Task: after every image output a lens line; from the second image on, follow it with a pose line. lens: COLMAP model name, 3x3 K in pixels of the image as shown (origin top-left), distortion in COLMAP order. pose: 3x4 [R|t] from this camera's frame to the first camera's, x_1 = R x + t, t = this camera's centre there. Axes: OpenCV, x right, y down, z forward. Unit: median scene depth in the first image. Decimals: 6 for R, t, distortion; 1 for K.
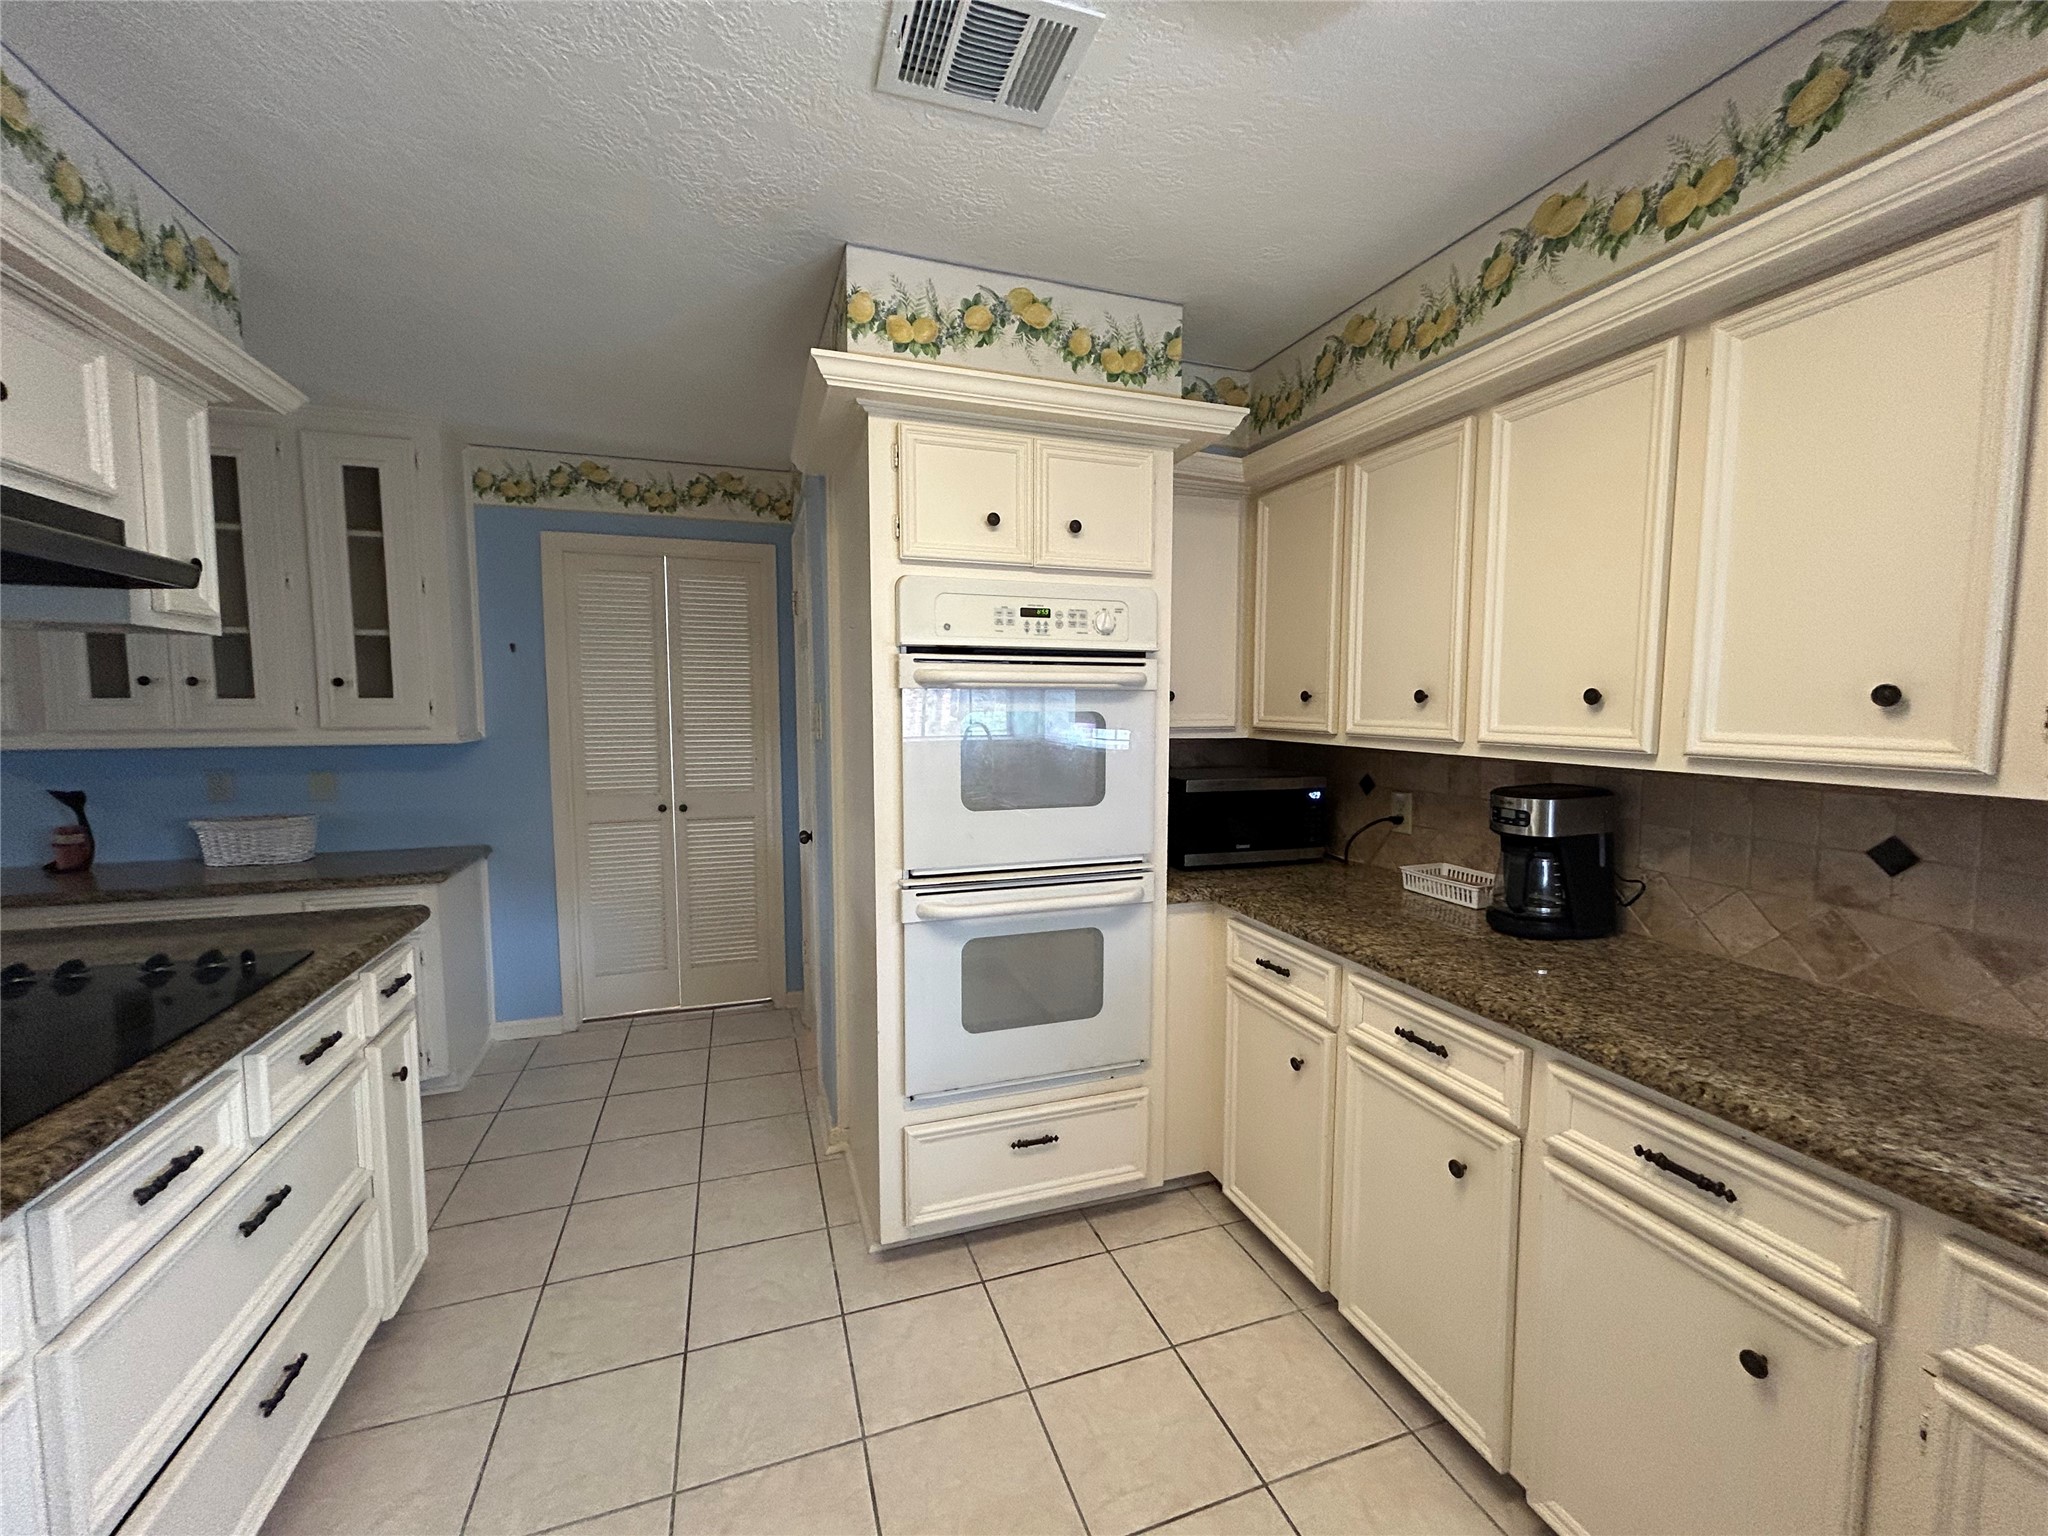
lens RADIAL K [[821.9, 0, 1033.0], [0, 821.9, 762.4], [0, 0, 1]] dist [-0.001813, 0.000685]
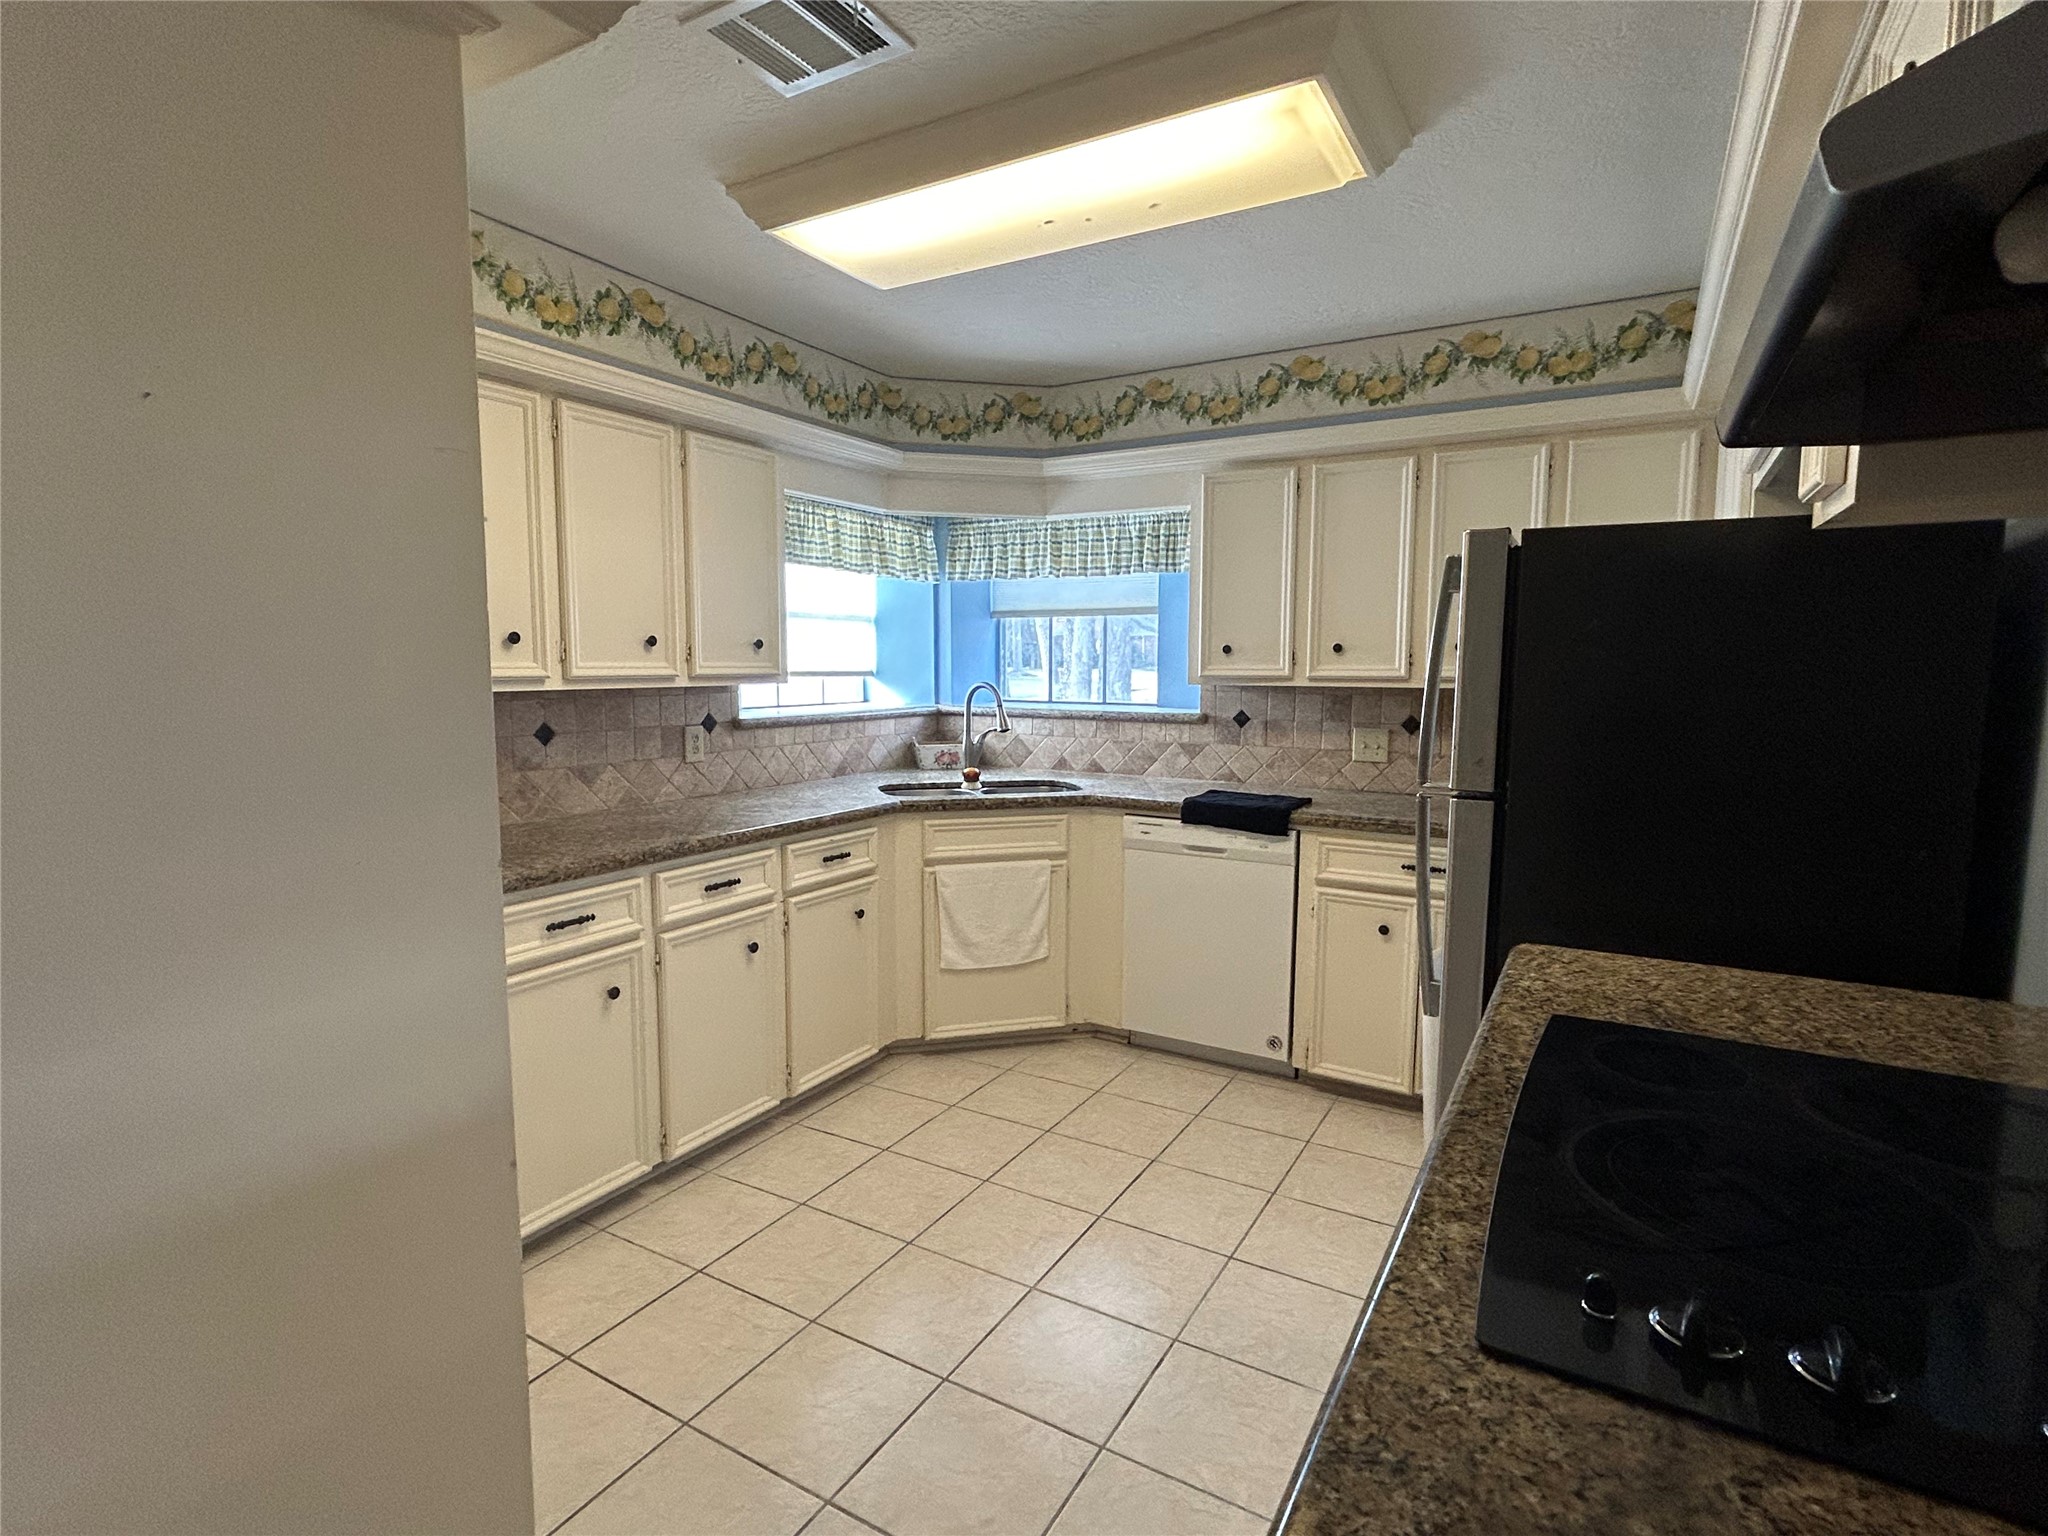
lens RADIAL K [[1023.1, 0, 1025.0], [0, 1023.1, 765.0], [0, 0, 1]] dist [0.002658, -0.002054]
pose [[-0.646878, -0.083925, 0.757961, -1.157156], [0.049580, 0.987194, 0.151621, -0.090734], [-0.760980, 0.135660, -0.634434, 1.510126]]
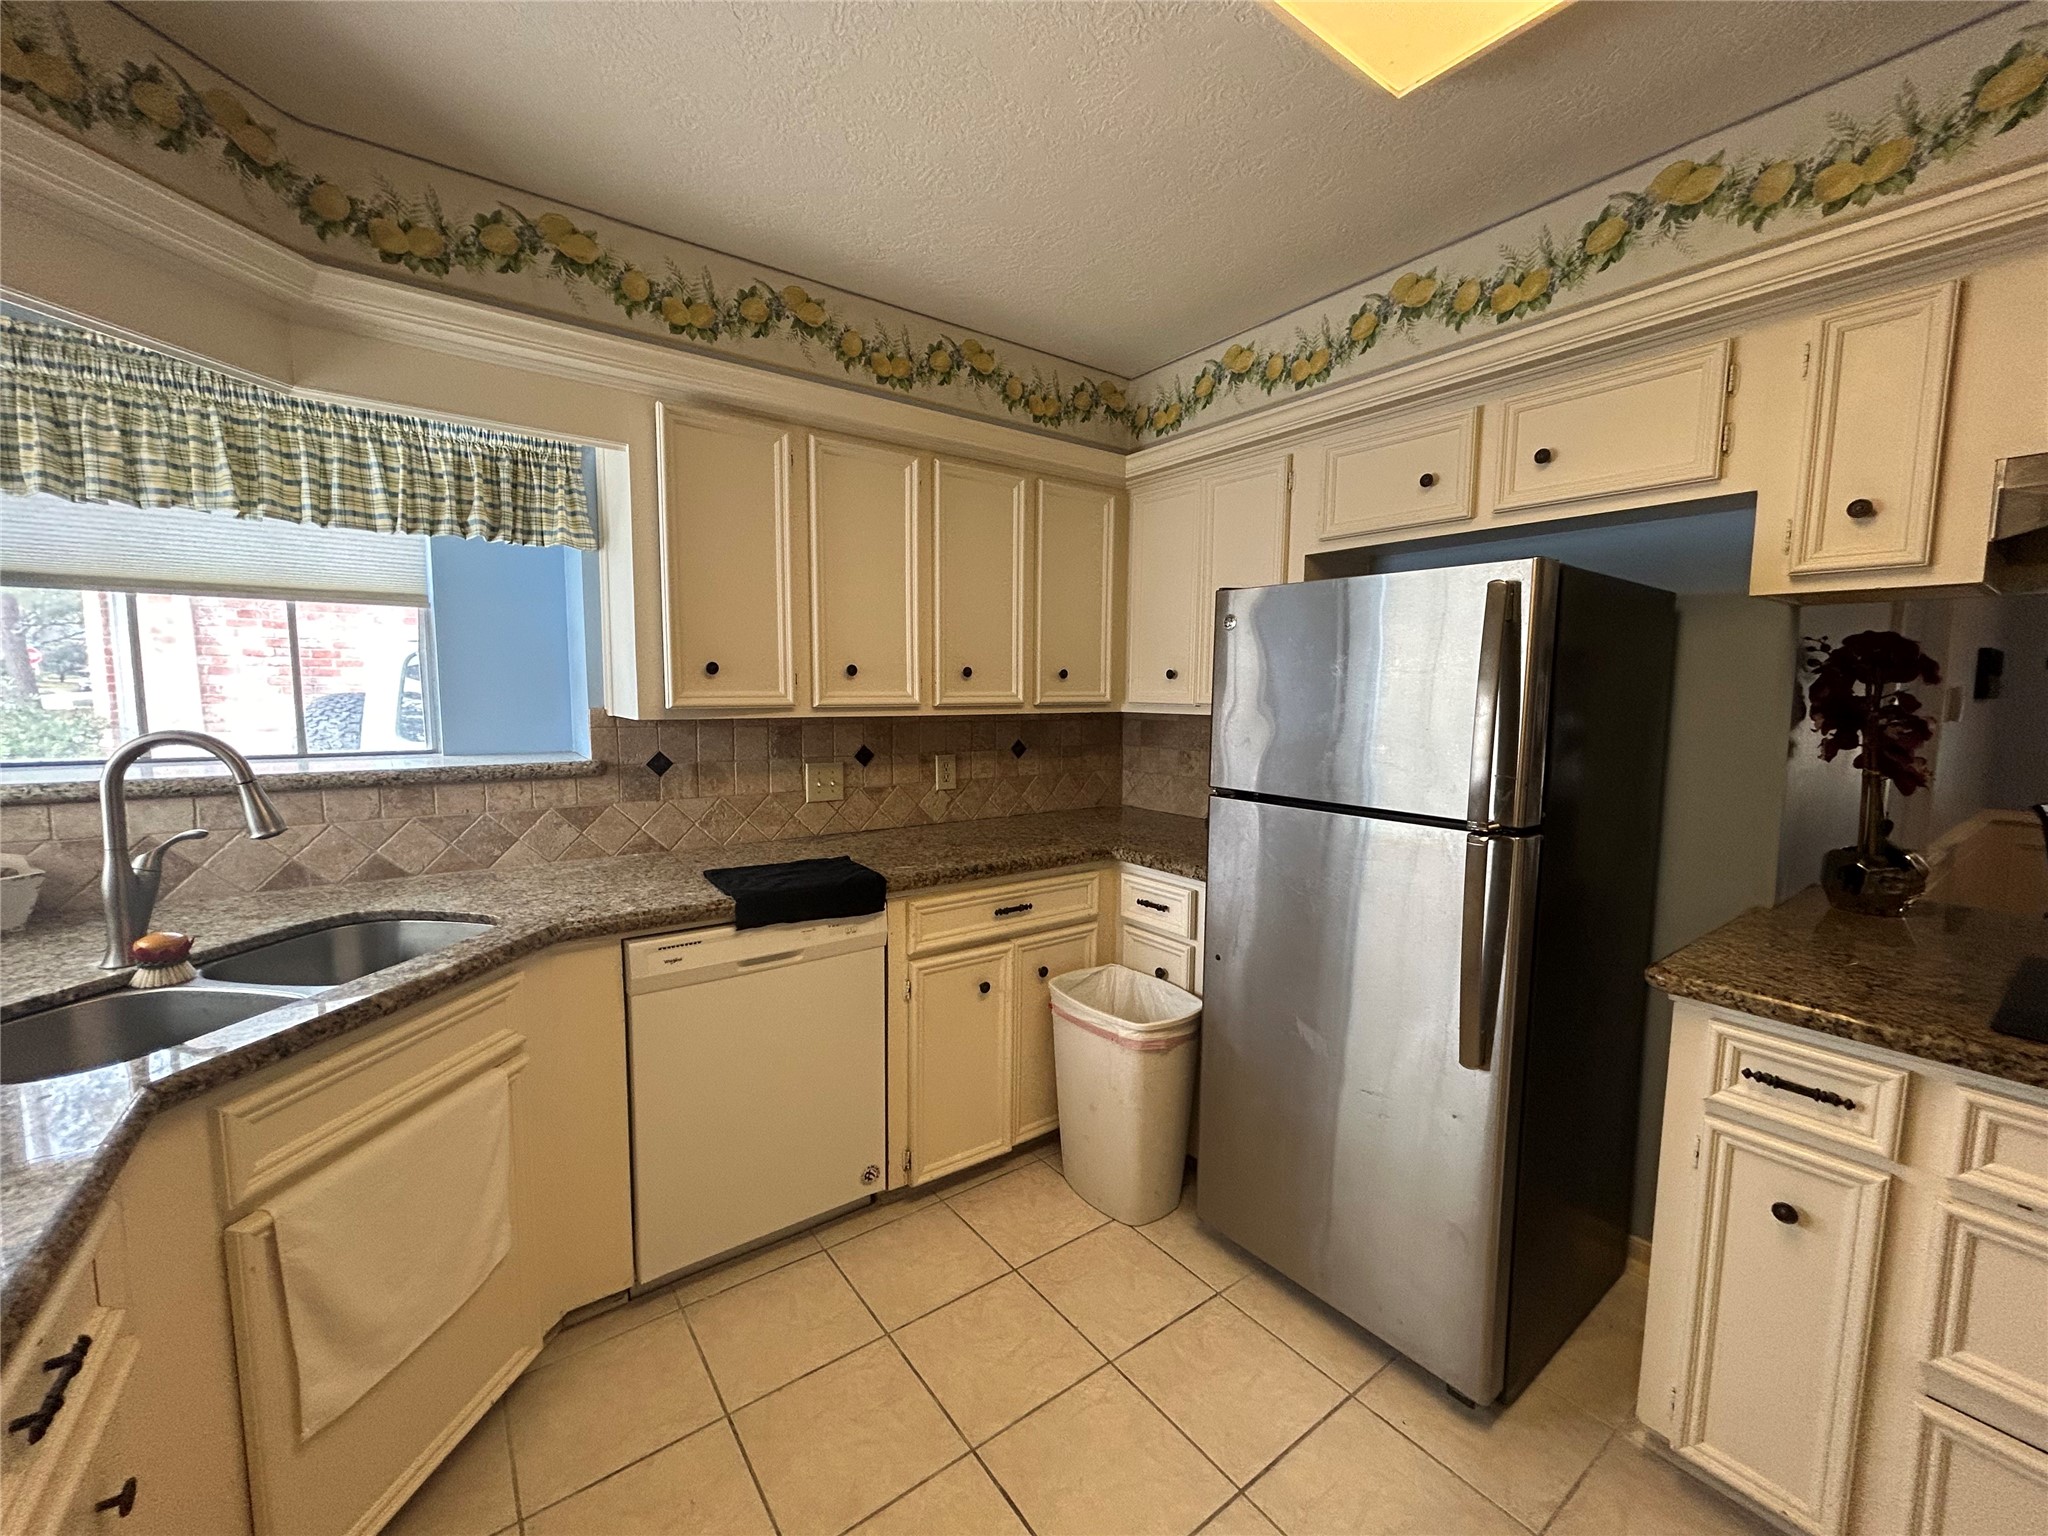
lens RADIAL K [[821.9, 0, 1027.6], [0, 821.9, 766.1], [0, 0, 1]] dist [-0.001813, 0.000685]
pose [[-0.955495, 0.014972, -0.294628, 0.299686], [-0.035367, 0.985695, 0.164788, -0.053479], [0.292880, 0.167874, -0.941297, 1.035019]]
